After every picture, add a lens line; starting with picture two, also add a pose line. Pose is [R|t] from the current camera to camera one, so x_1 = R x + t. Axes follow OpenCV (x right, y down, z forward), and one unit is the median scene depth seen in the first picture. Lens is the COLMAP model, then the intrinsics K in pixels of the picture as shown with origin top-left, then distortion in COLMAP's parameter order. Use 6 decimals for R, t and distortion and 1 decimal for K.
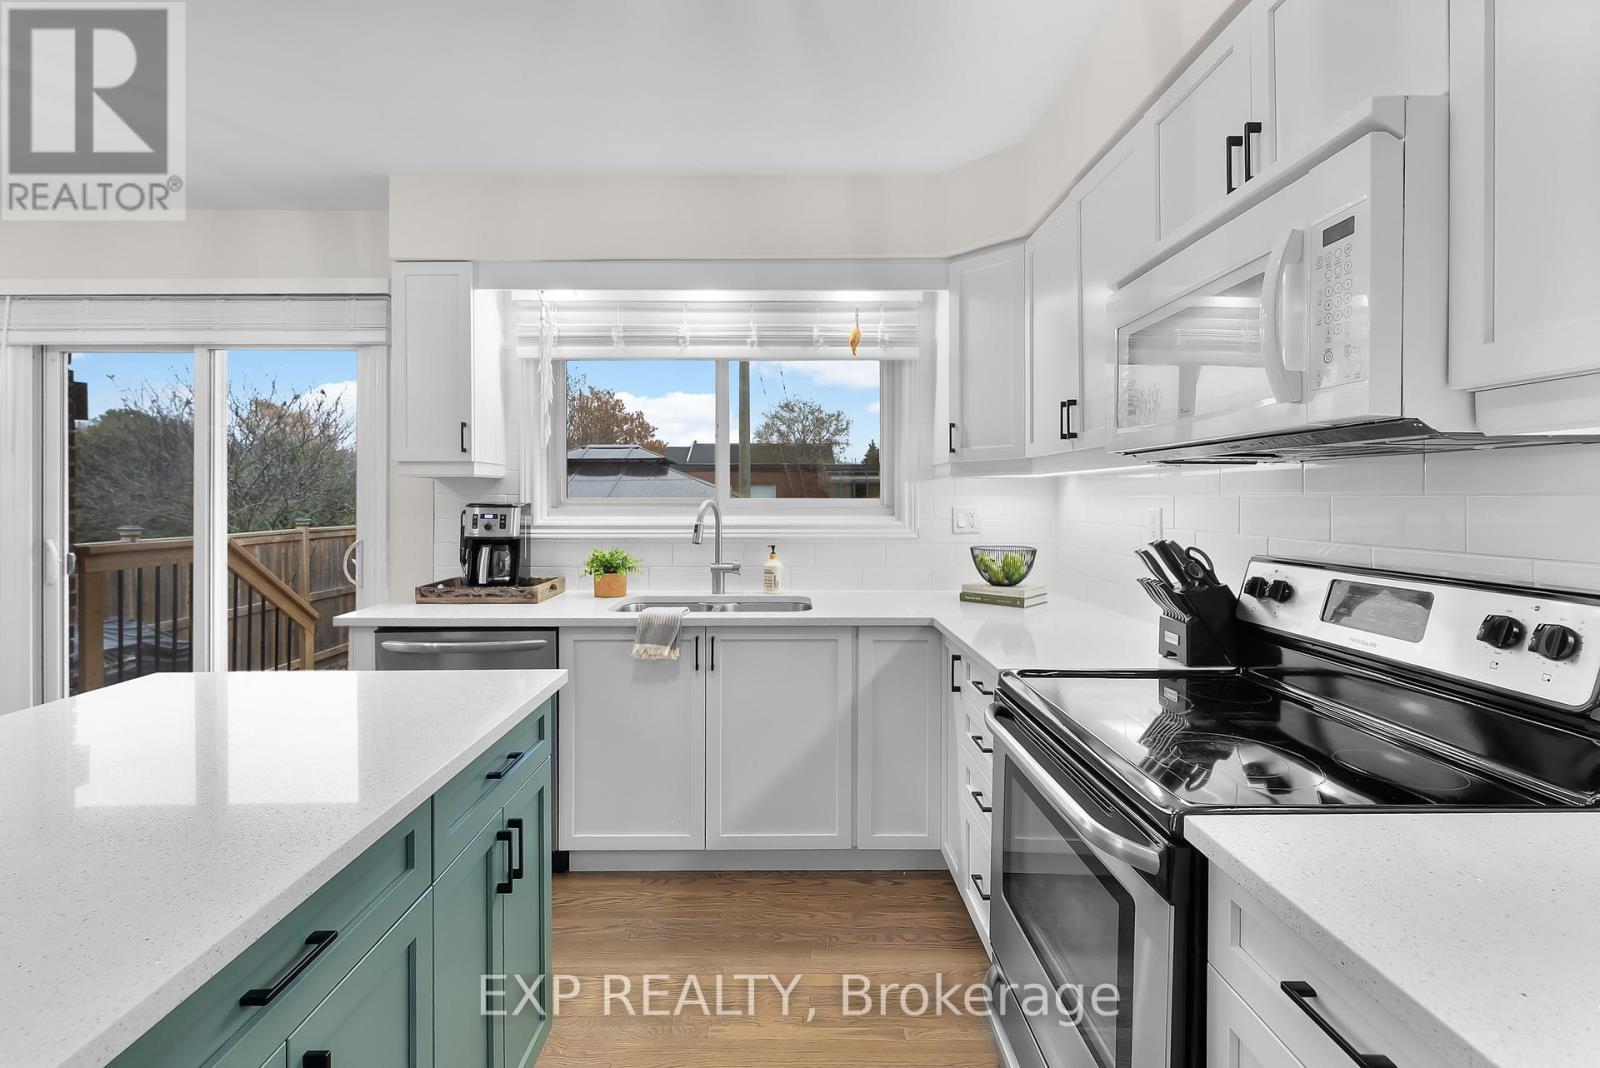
lens RADIAL K [[713.4, 0, 797.1], [0, 713.4, 493.3], [0, 0, 1]] dist [0.001599, -0.000196]
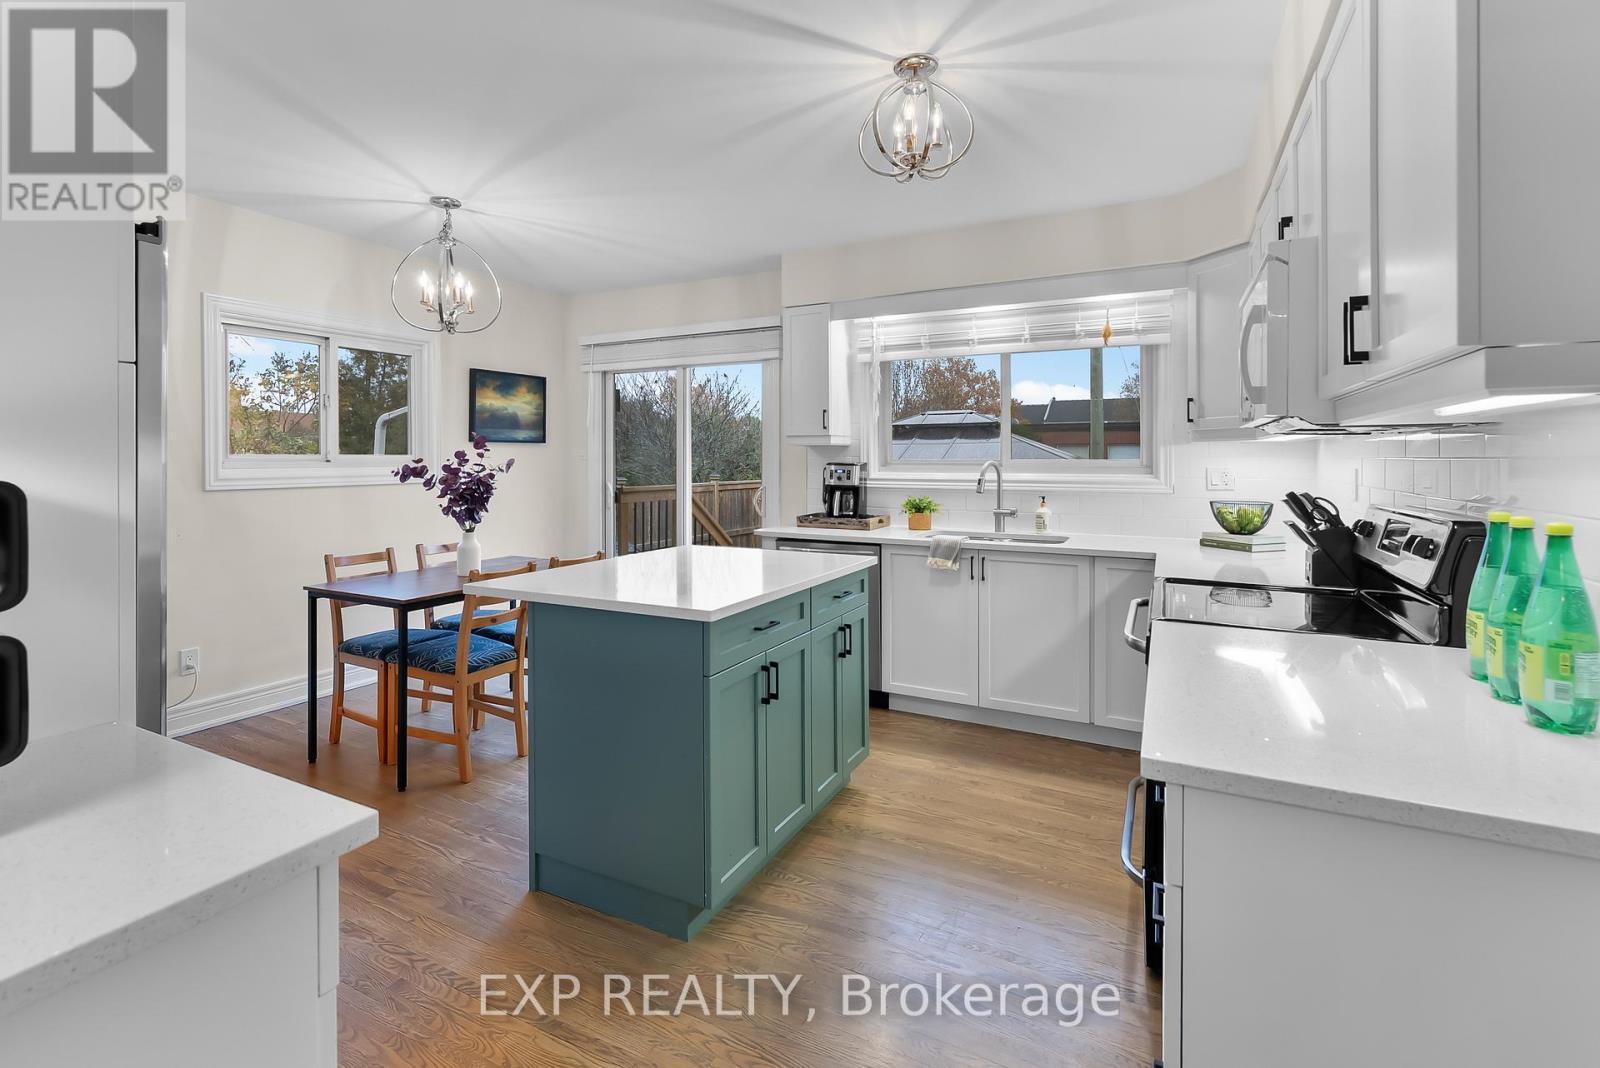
lens RADIAL K [[727.4, 0, 797.2], [0, 727.4, 453.8], [0, 0, 1]] dist [0.000753, -0.000030]
pose [[0.888011, -0.001727, -0.459819, 0.188350], [0.001311, 0.999998, -0.001222, -0.002828], [0.459820, 0.000482, 0.888012, -0.392402]]
